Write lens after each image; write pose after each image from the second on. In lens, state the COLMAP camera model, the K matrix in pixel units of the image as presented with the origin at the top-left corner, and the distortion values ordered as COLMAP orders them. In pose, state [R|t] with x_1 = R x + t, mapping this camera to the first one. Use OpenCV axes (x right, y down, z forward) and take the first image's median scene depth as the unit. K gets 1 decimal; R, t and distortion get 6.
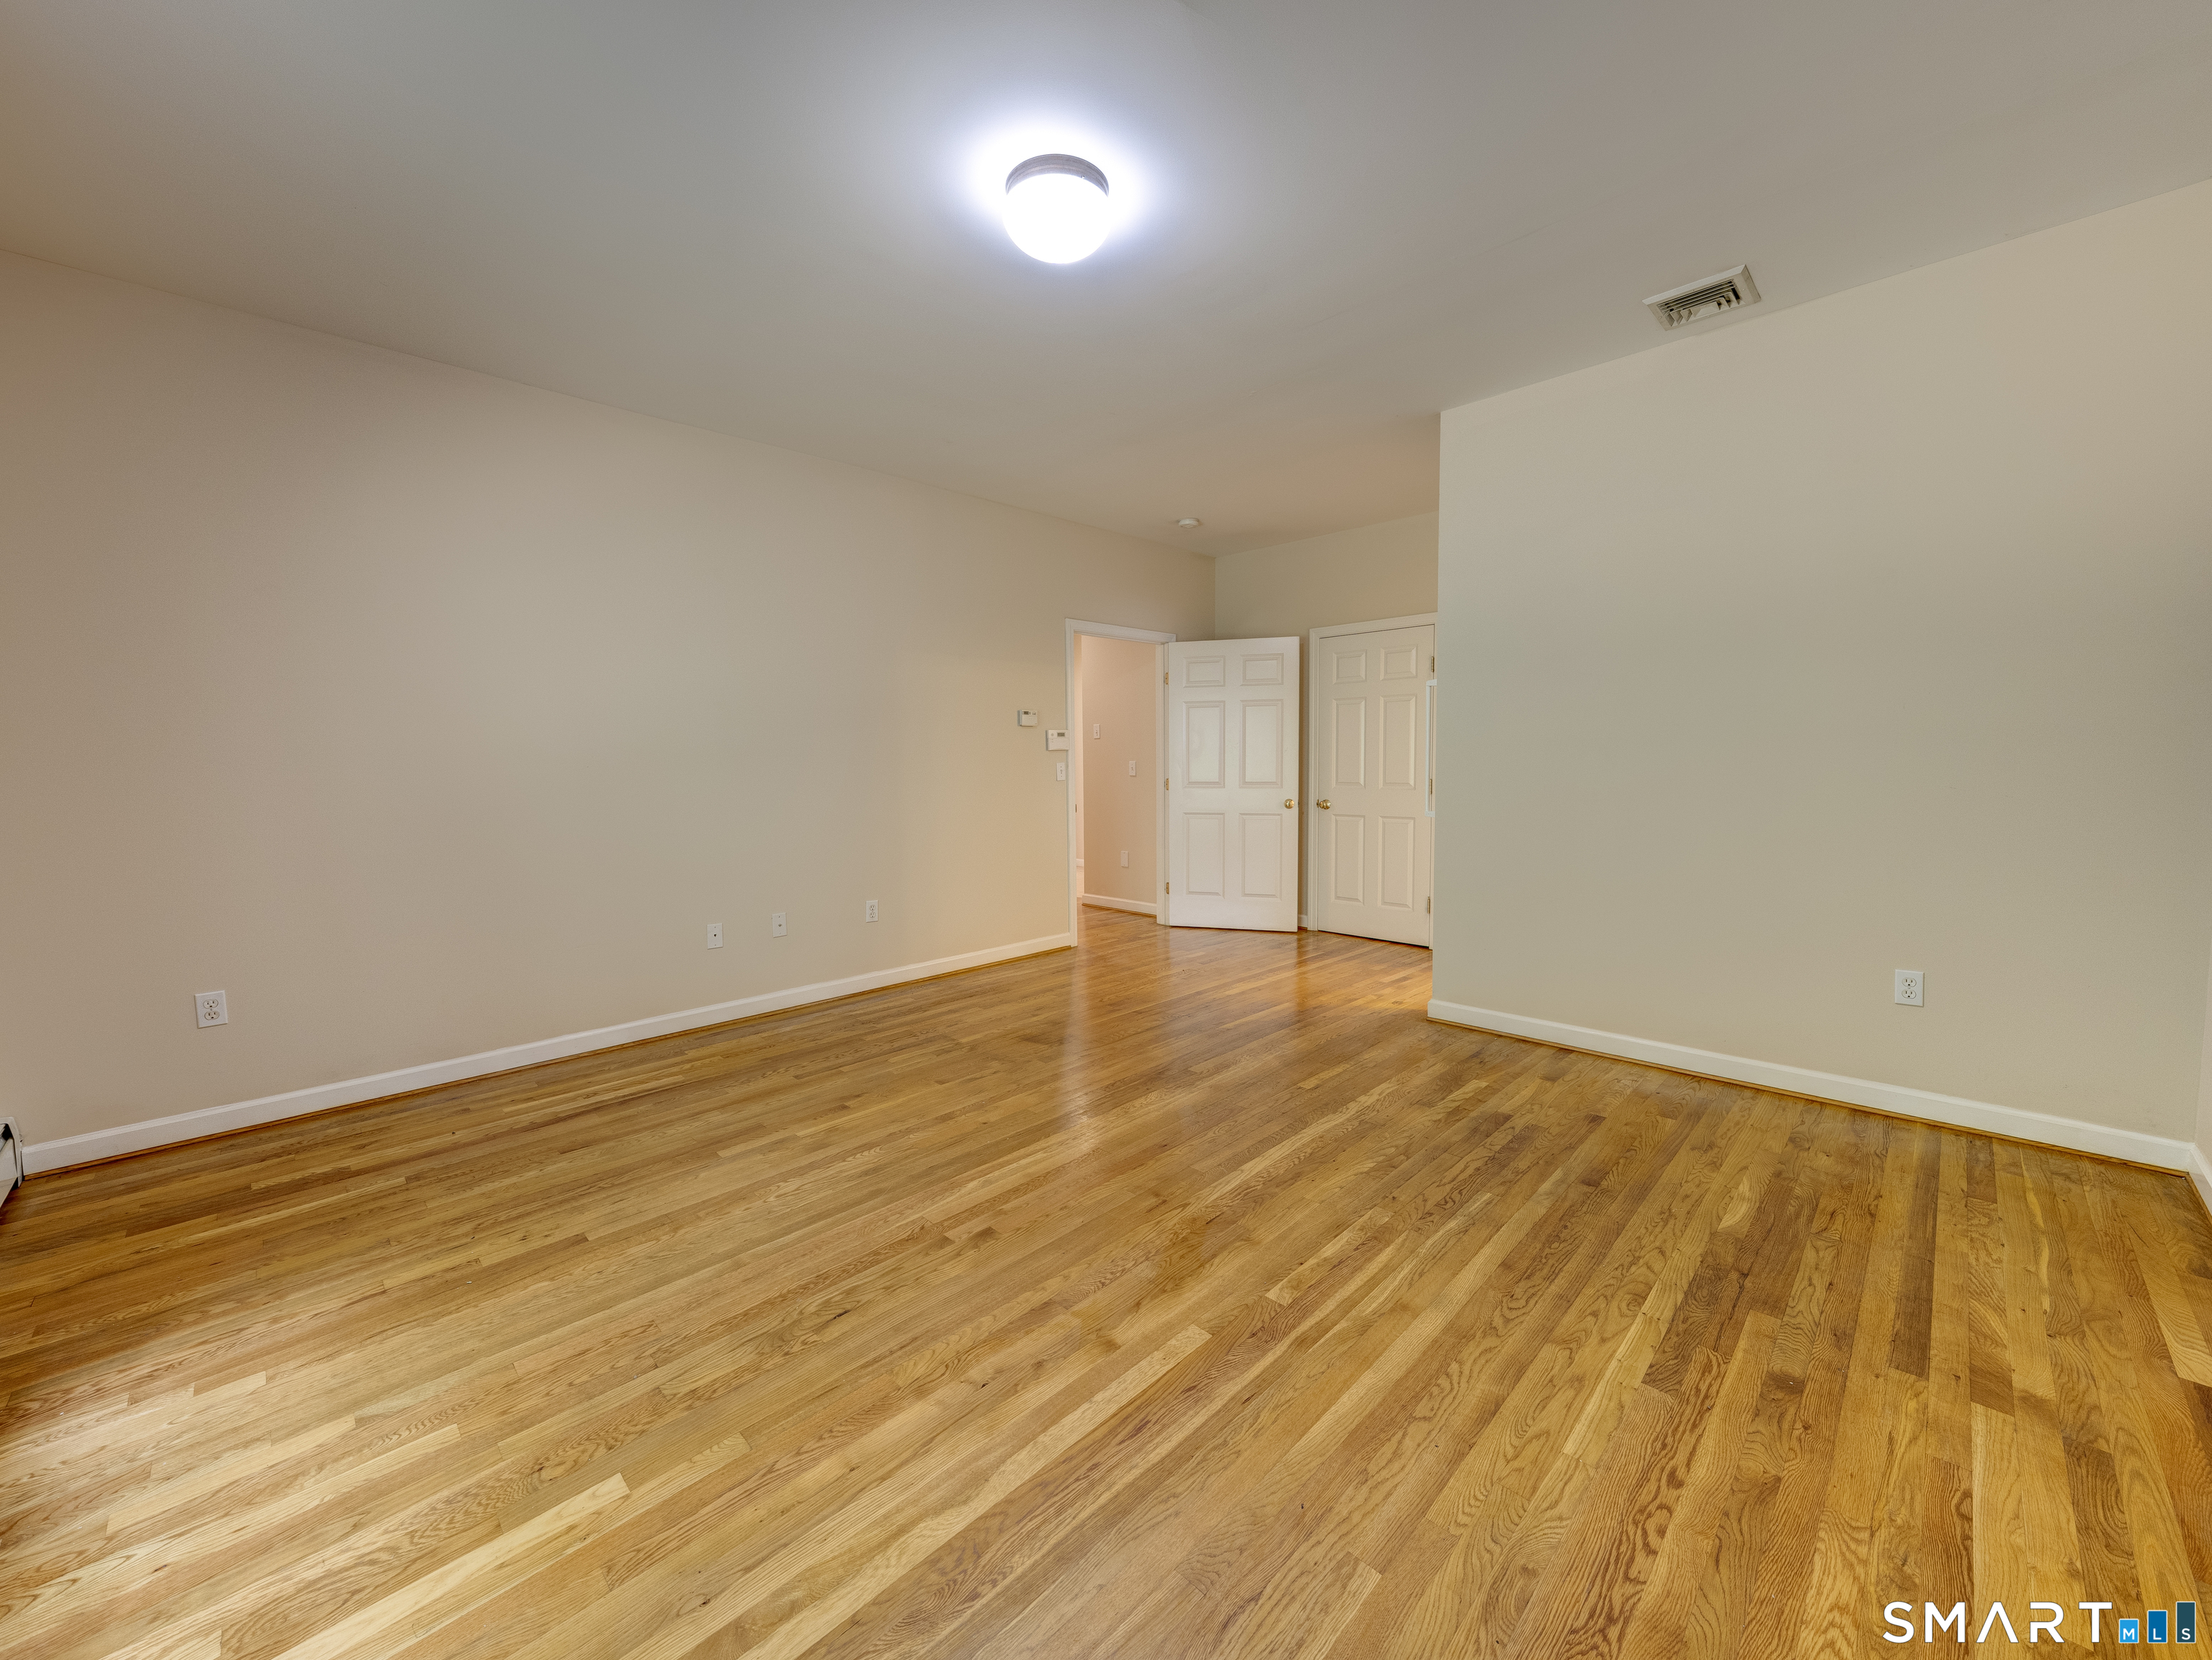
lens RADIAL K [[863.1, 0, 1113.4], [0, 863.1, 819.8], [0, 0, 1]] dist [-0.002414, -0.000315]
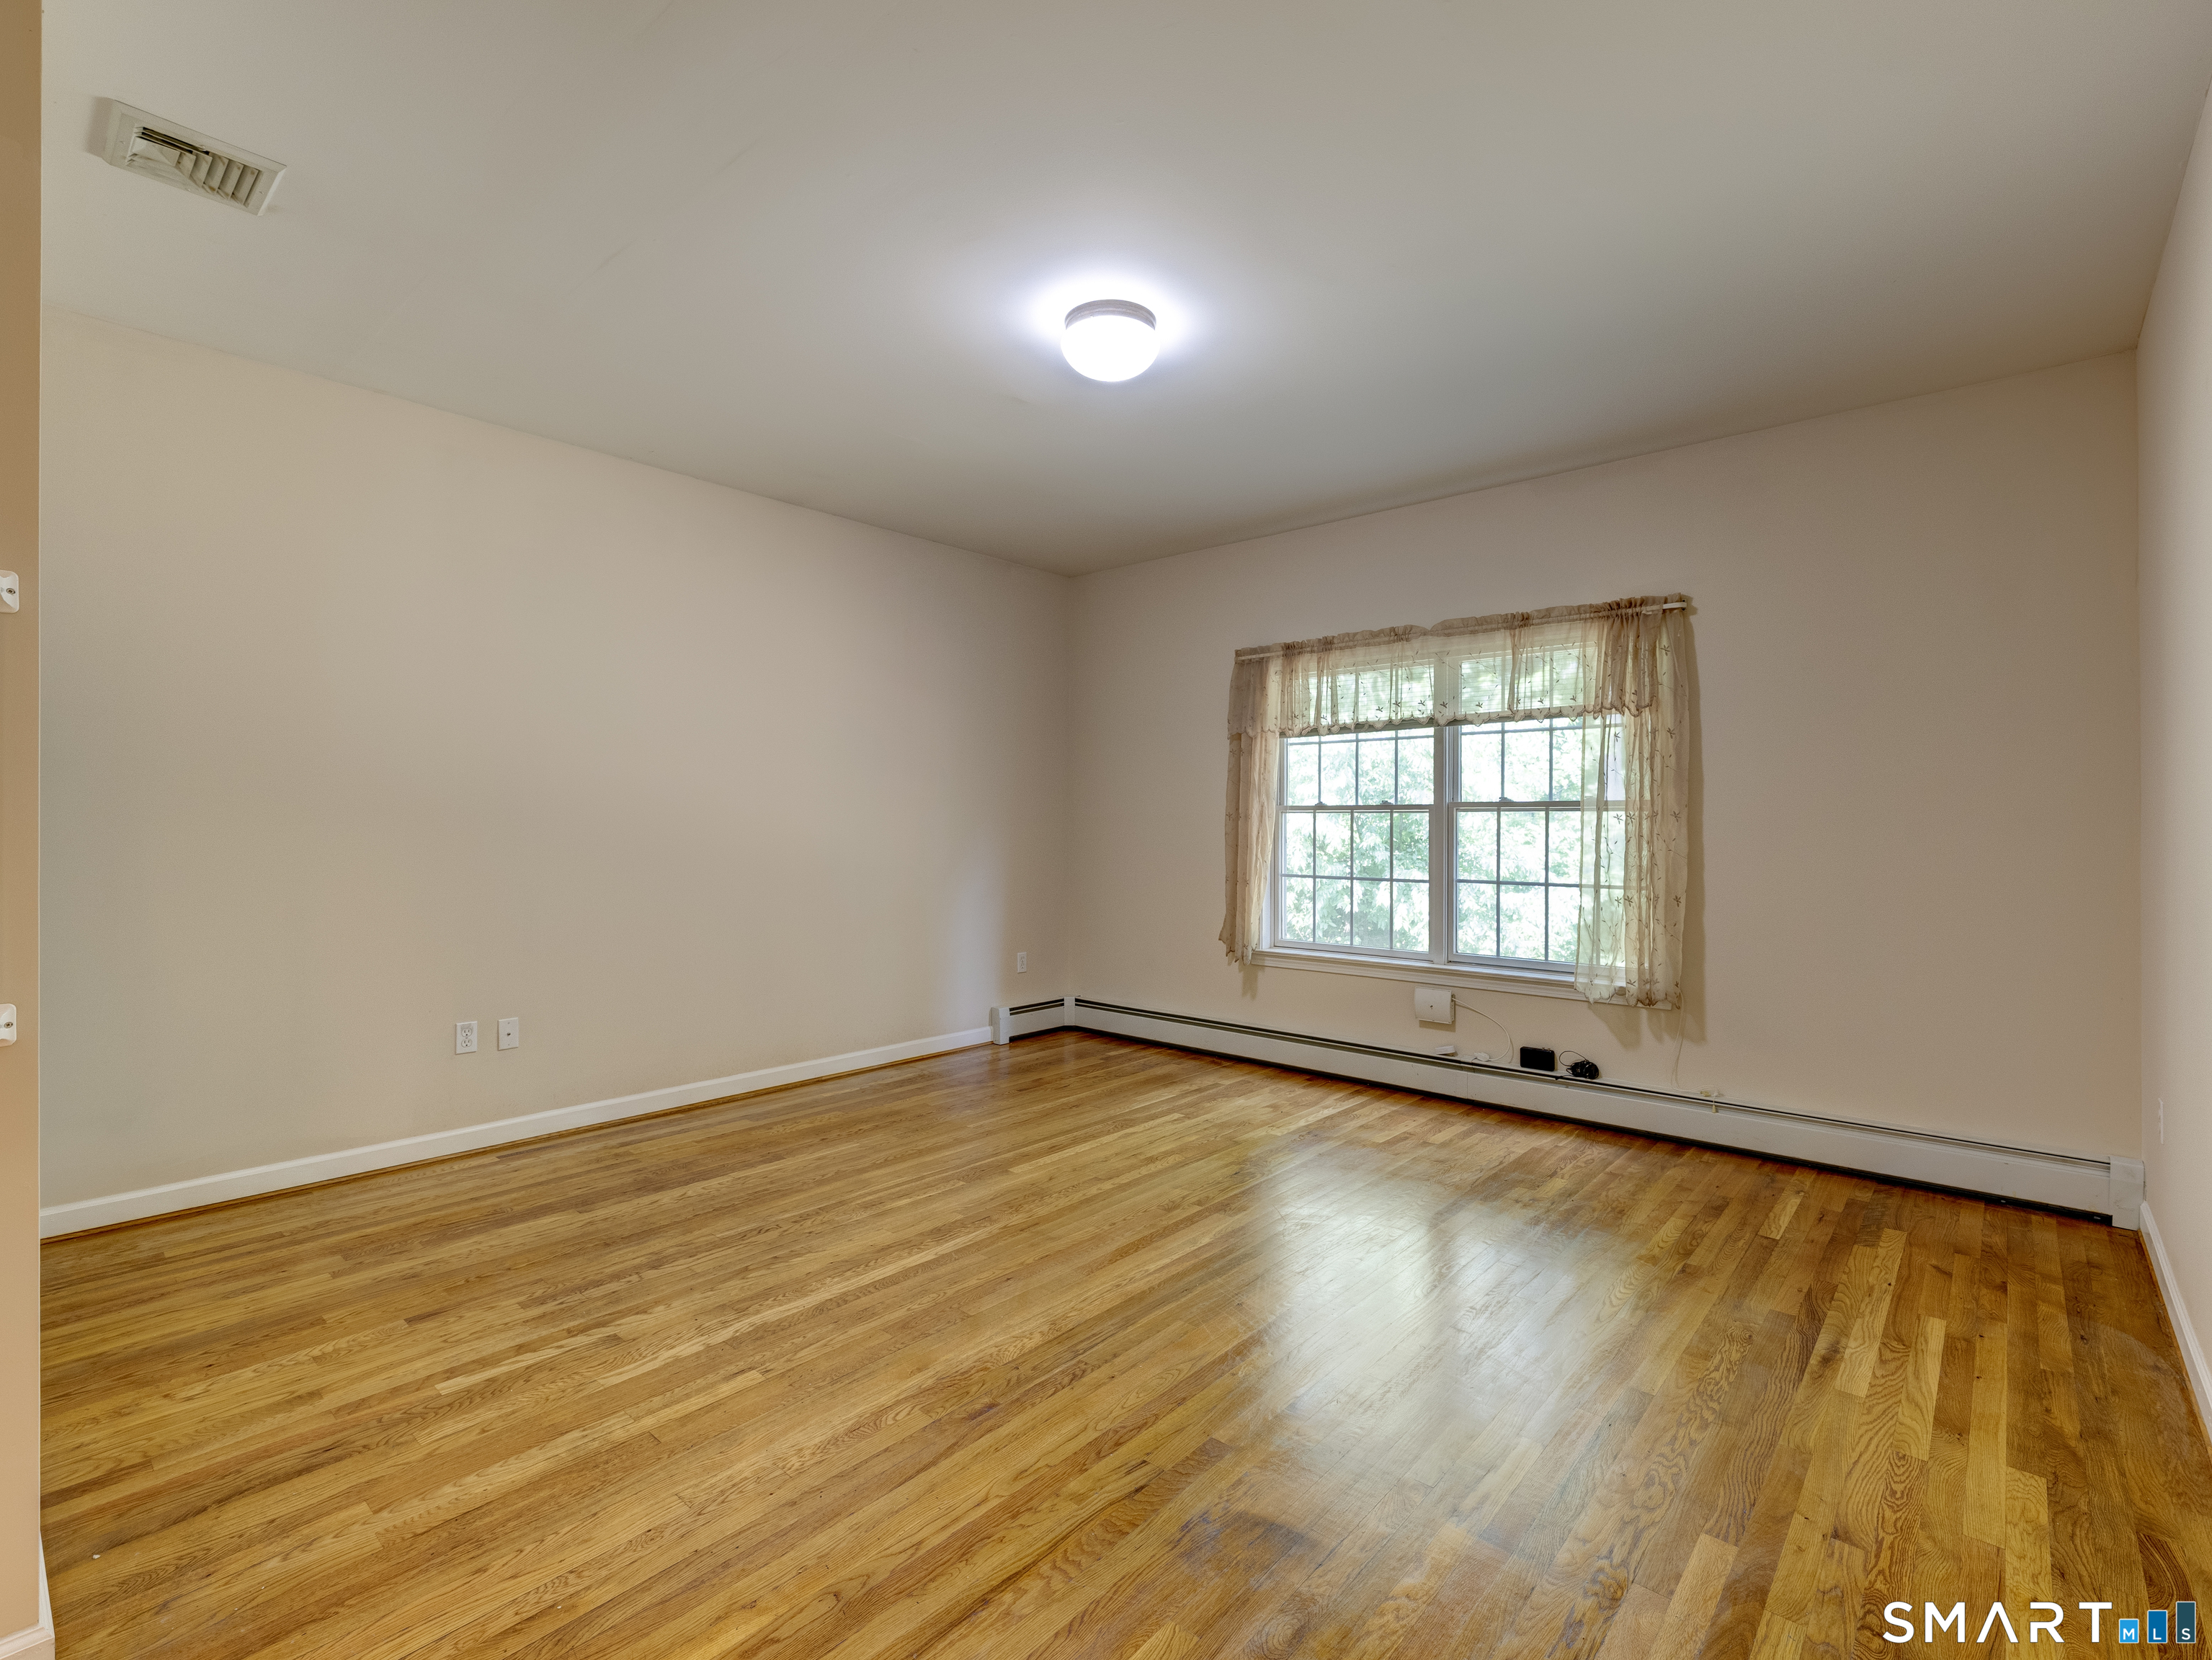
lens RADIAL K [[1008.1, 0, 1107.2], [0, 1008.1, 820.5], [0, 0, 1]] dist [-0.001349, -0.000371]
pose [[-0.998414, 0.008609, -0.055645, 0.015491], [0.005051, 0.997953, 0.063758, -0.140316], [0.056080, 0.063375, -0.996413, 1.973395]]
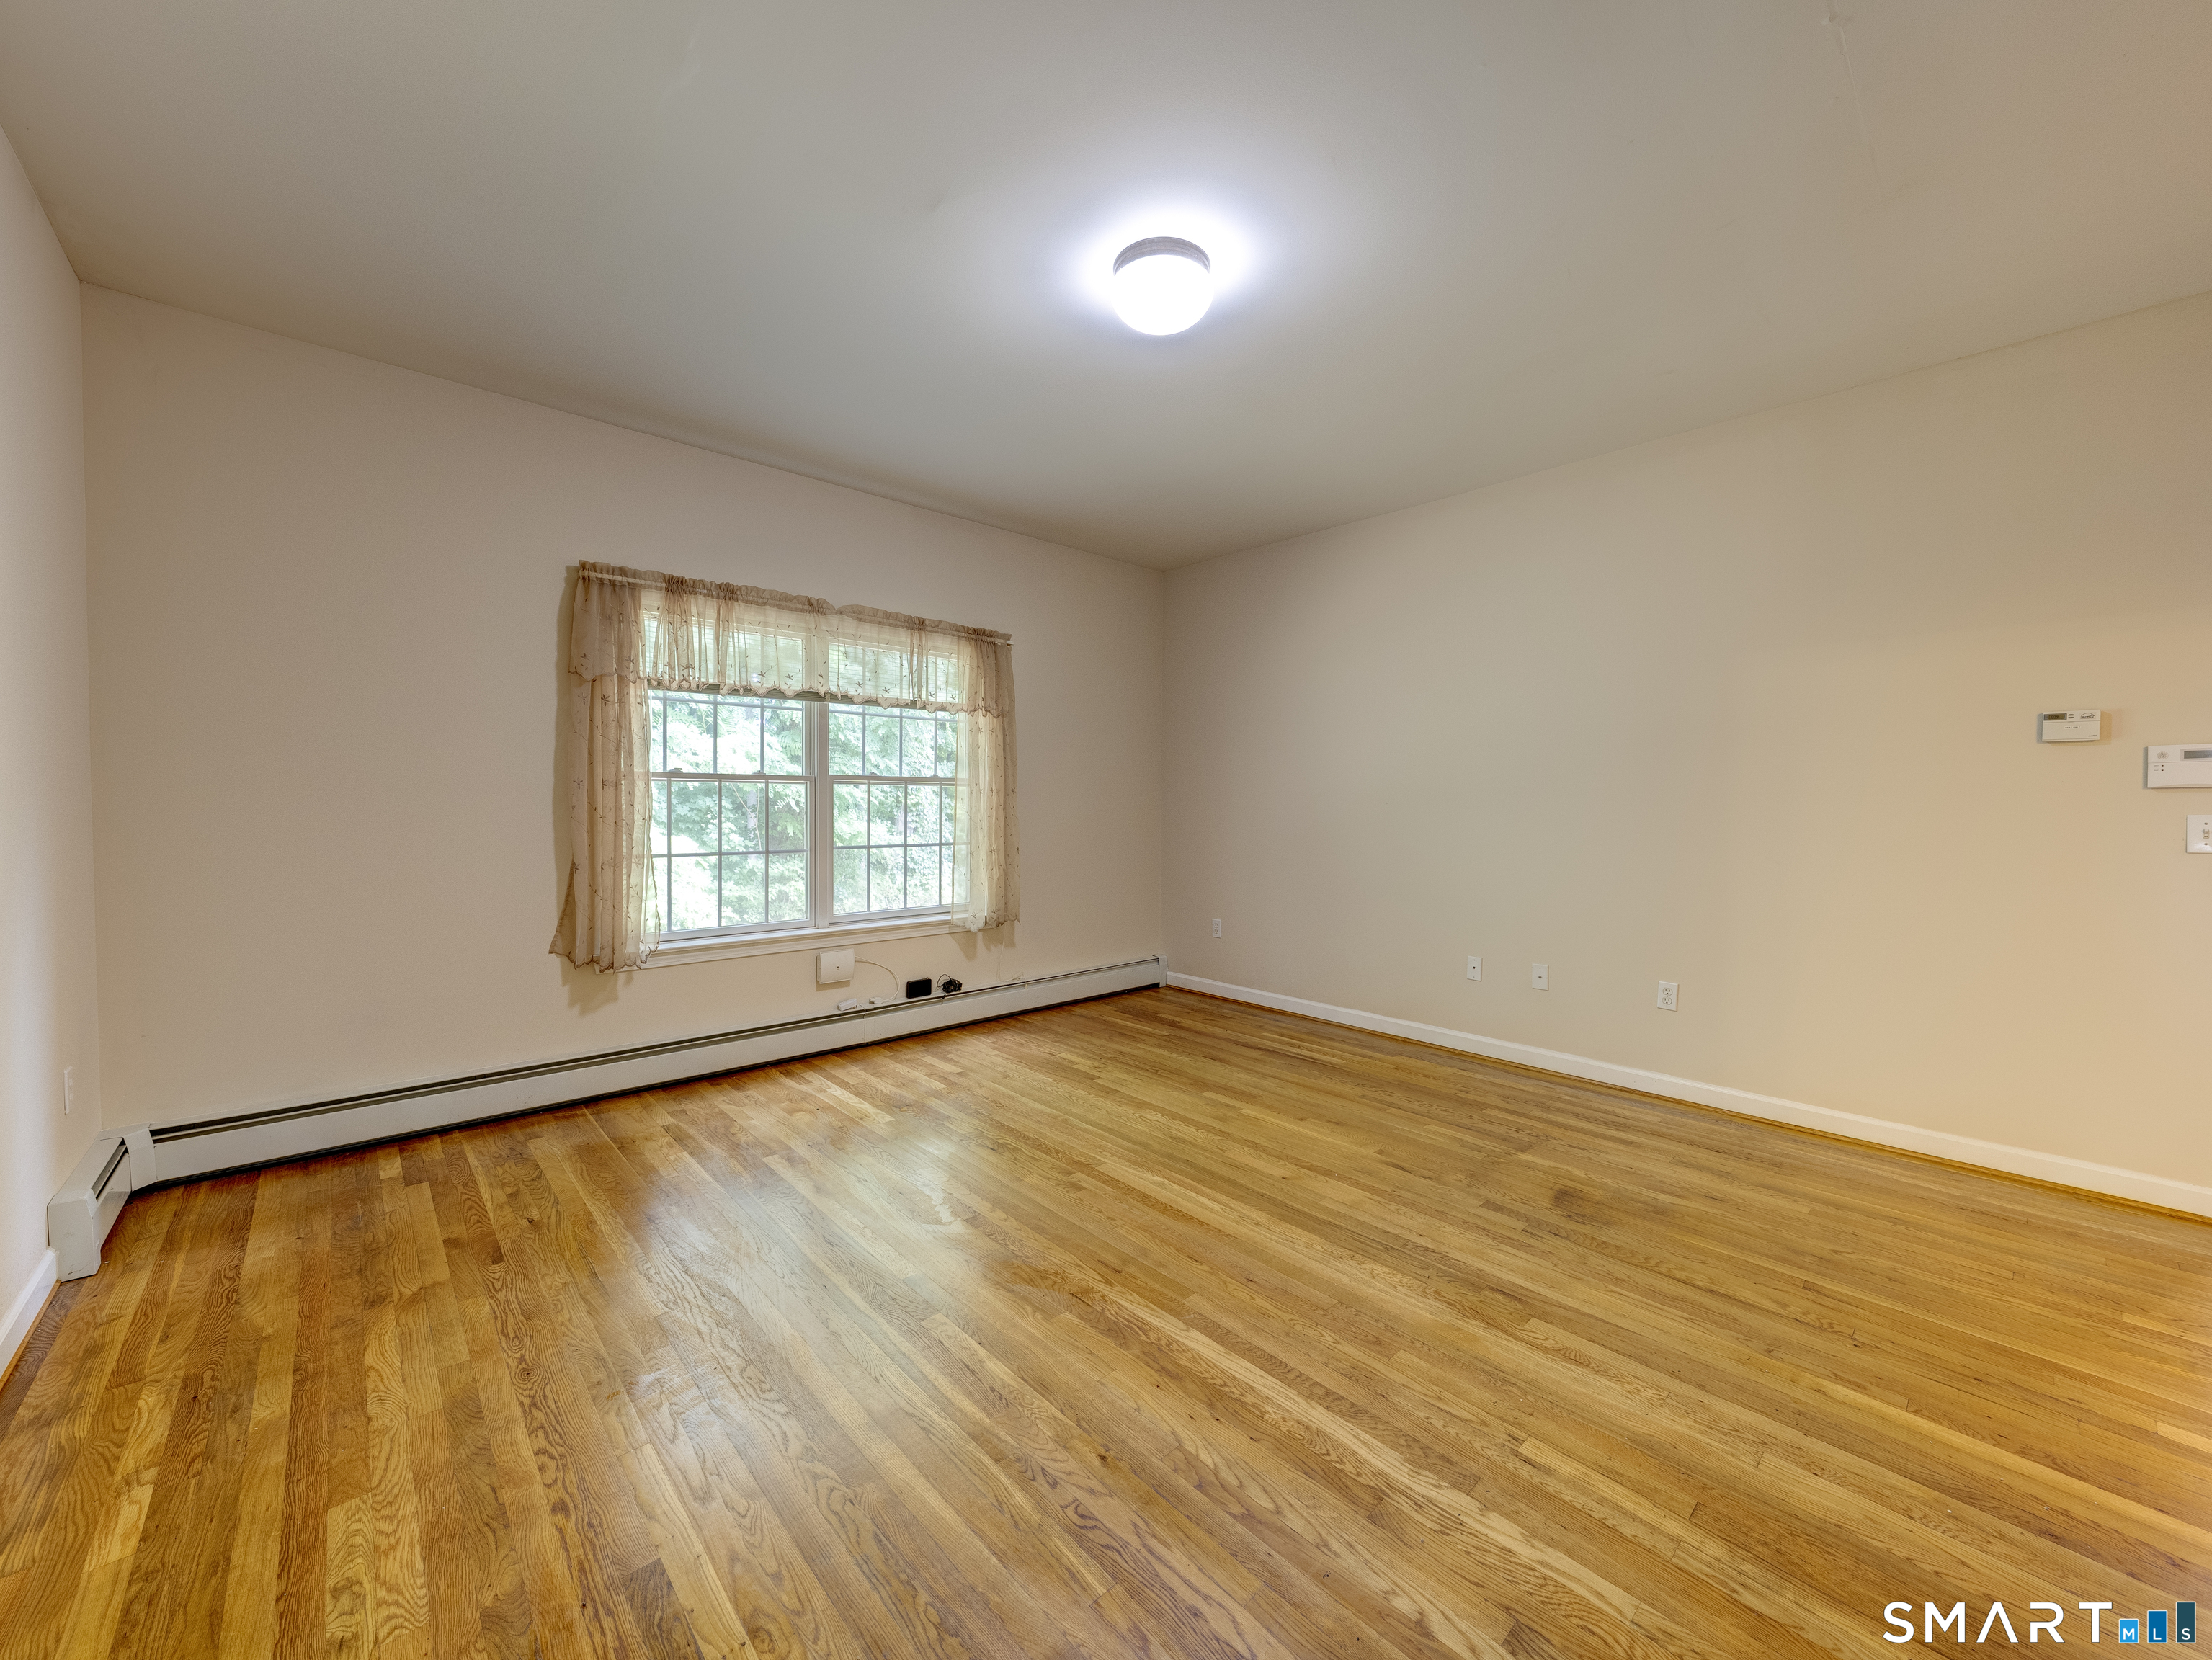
lens RADIAL K [[847.6, 0, 1102.0], [0, 847.6, 828.8], [0, 0, 1]] dist [-0.002749, -0.000063]
pose [[-0.058006, 0.046026, -0.997255, 0.844765], [-0.074039, 0.995987, 0.050275, -0.075780], [0.995567, 0.076752, -0.054366, 0.872189]]
